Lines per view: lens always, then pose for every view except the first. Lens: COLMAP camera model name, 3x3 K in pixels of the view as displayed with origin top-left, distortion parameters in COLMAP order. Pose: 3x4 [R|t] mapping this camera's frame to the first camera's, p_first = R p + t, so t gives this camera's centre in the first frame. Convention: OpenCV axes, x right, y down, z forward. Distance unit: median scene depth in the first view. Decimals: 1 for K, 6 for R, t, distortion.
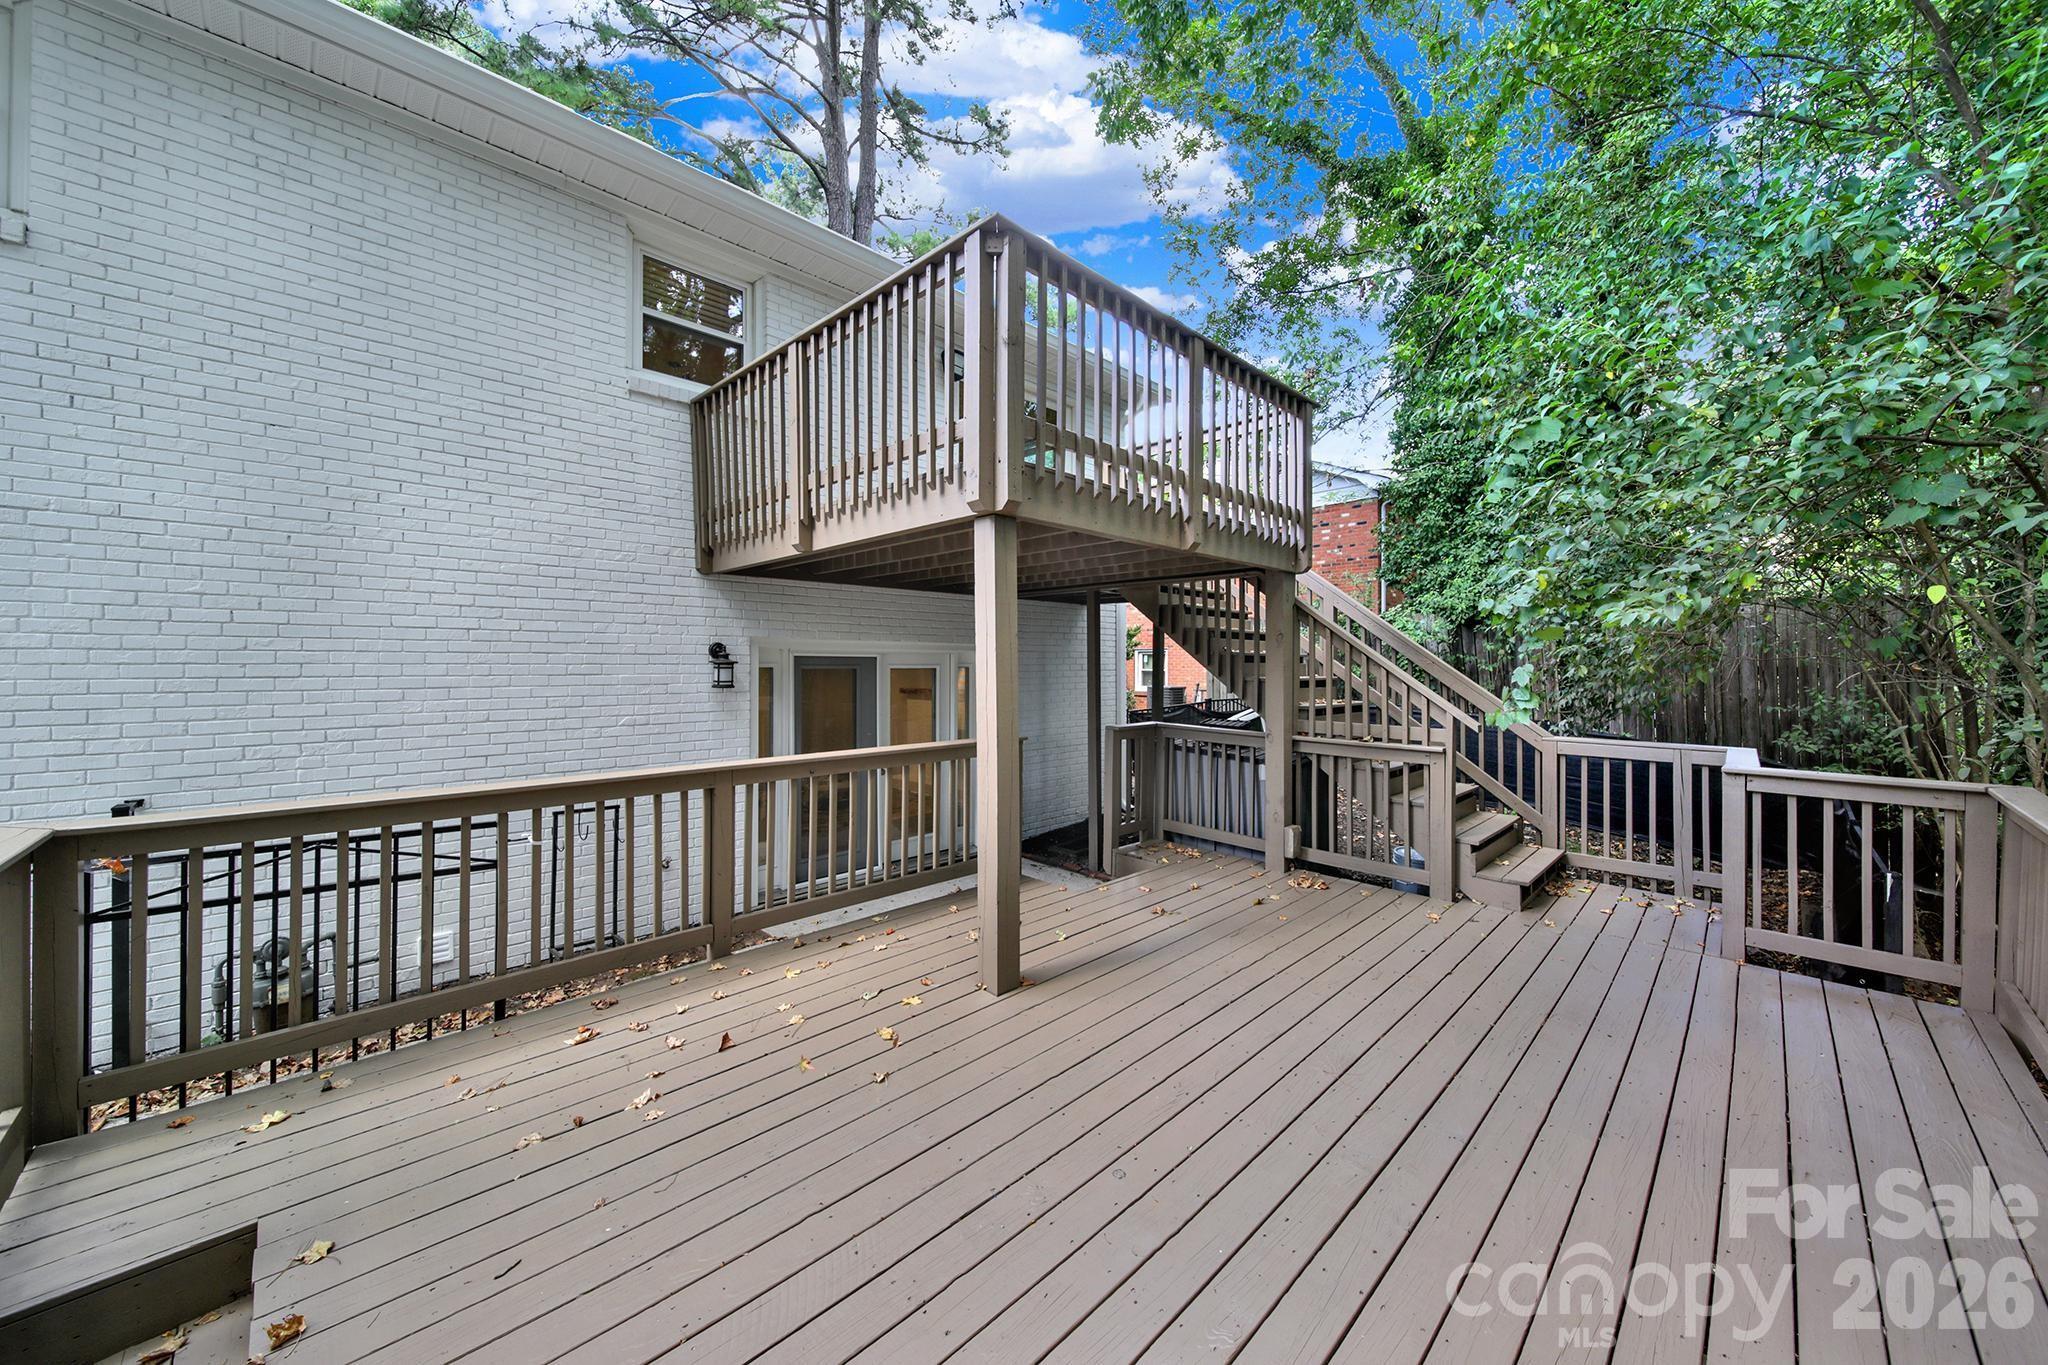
lens RADIAL K [[735.2, 0, 1015.8], [0, 735.2, 664.4], [0, 0, 1]] dist [-0.008412, 0.000022]
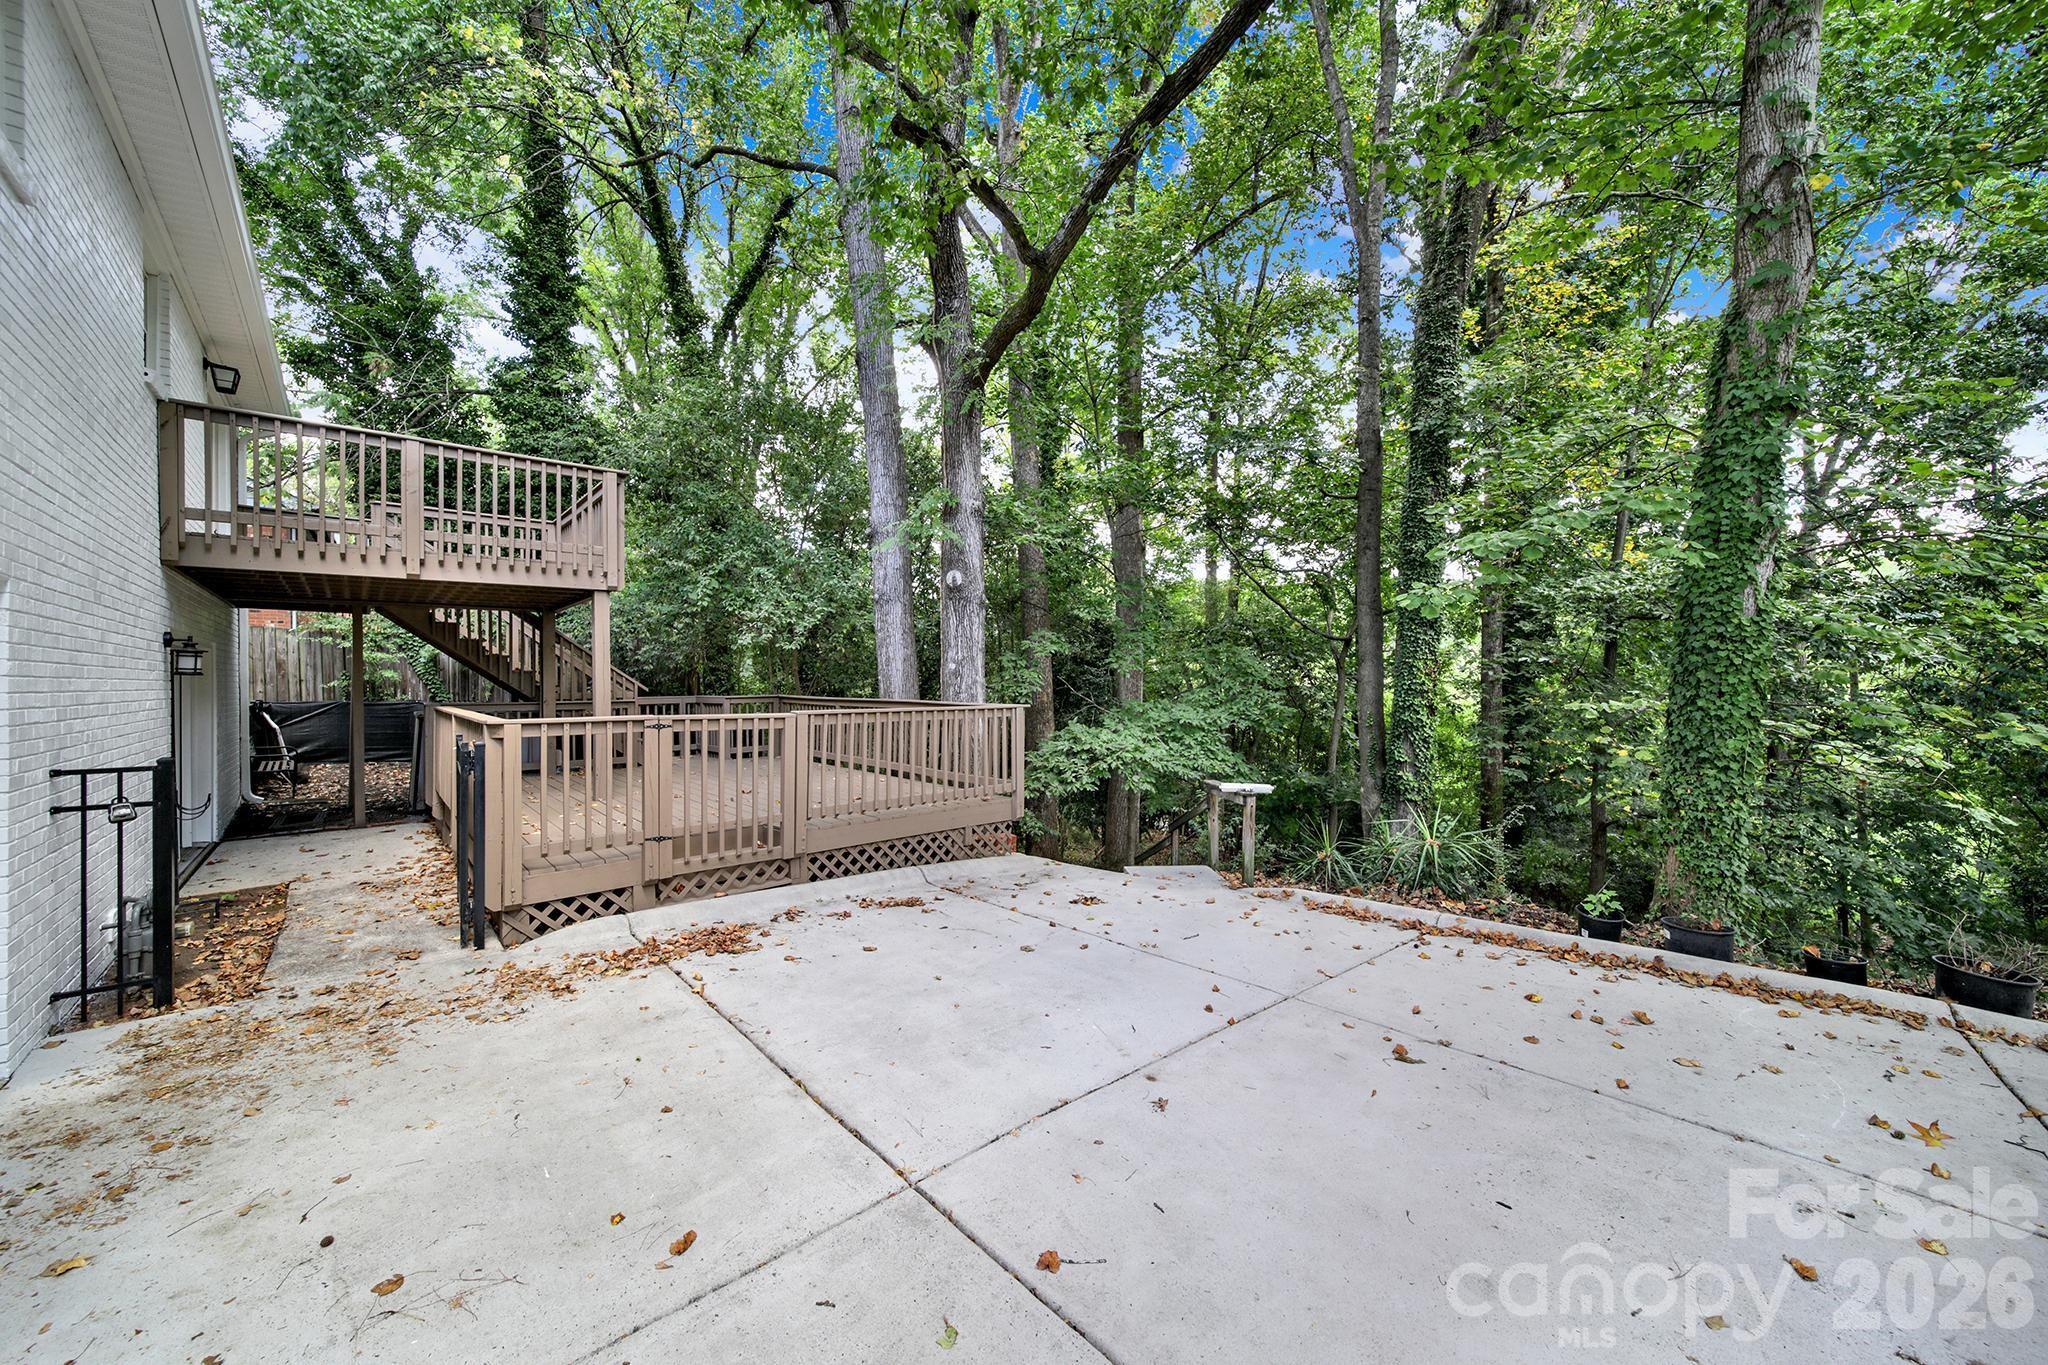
lens RADIAL K [[735.2, 0, 1015.8], [0, 735.2, 664.4], [0, 0, 1]] dist [-0.008412, 0.000022]
pose [[0.029722, 0.010522, 0.999503, -0.792173], [0.018473, 0.999768, -0.011074, 0.027217], [-0.999387, 0.018793, 0.029521, -0.123069]]
